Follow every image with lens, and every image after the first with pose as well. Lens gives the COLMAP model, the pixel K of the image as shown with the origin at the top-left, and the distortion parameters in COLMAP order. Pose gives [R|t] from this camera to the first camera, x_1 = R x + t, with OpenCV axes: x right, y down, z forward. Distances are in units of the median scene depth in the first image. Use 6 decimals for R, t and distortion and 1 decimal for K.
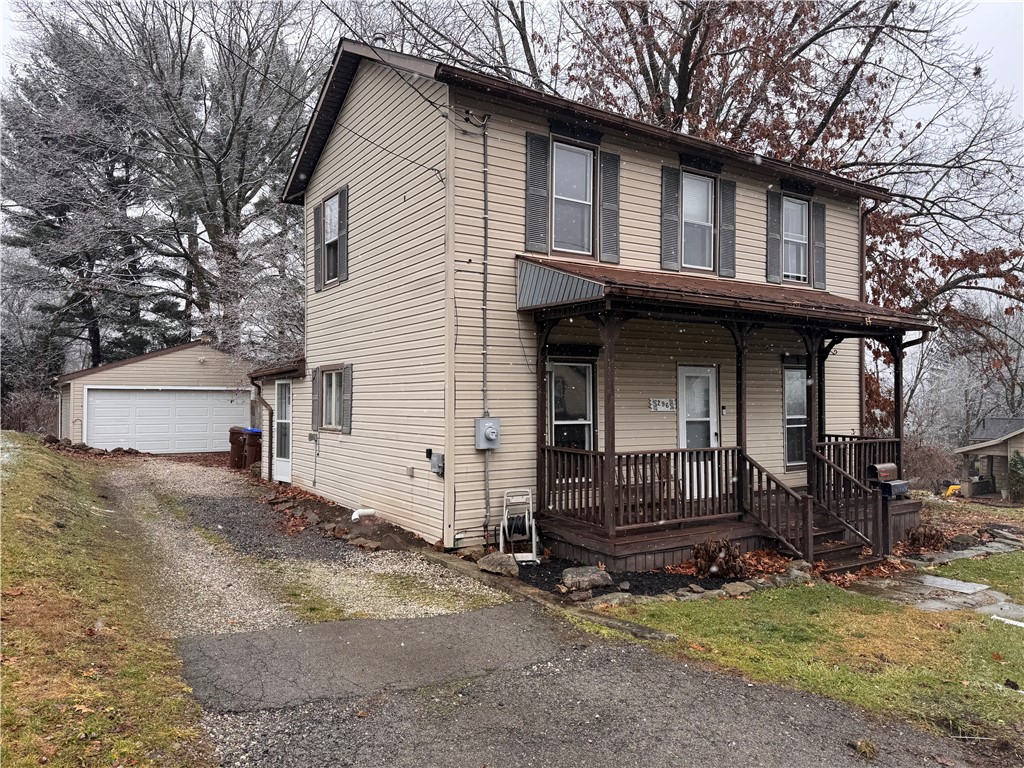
lens RADIAL K [[720.2, 0, 512.0], [0, 720.2, 384.0], [0, 0, 1]] dist [0.144711, -0.001155]
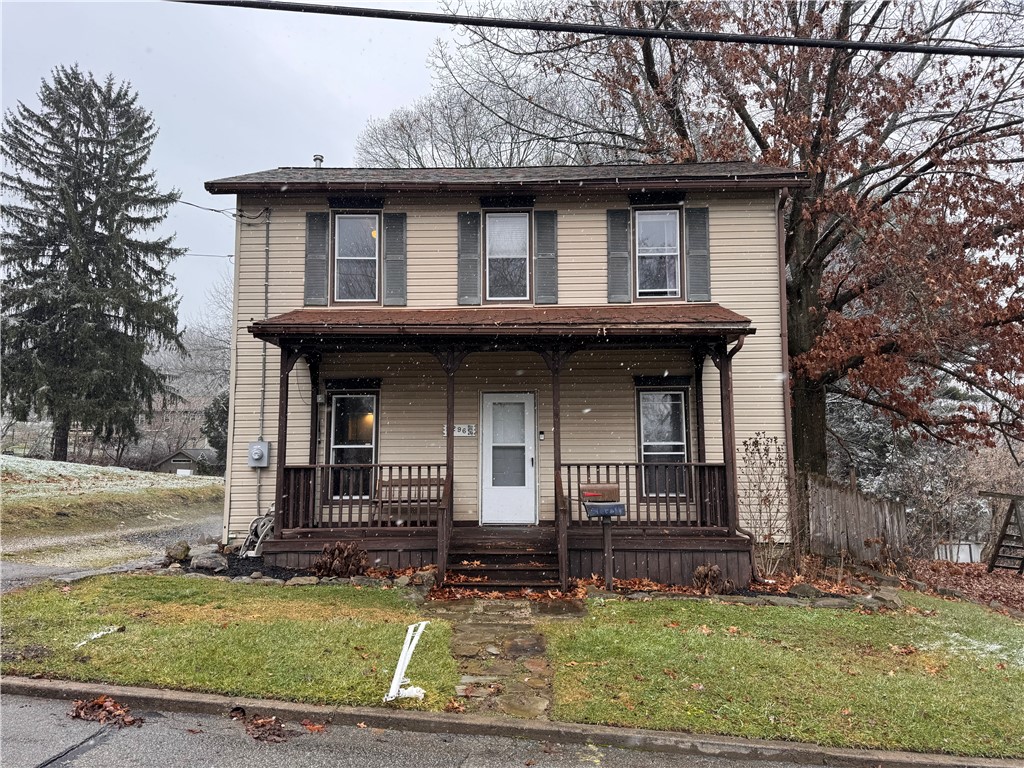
lens RADIAL K [[480.4, 0, 512.0], [0, 480.4, 384.0], [0, 0, 1]] dist [0.067097, -0.000059]
pose [[0.819349, -0.051161, -0.571008, 0.666443], [0.018134, 0.997825, -0.063382, 0.006815], [0.573008, 0.041578, 0.818494, 0.456221]]
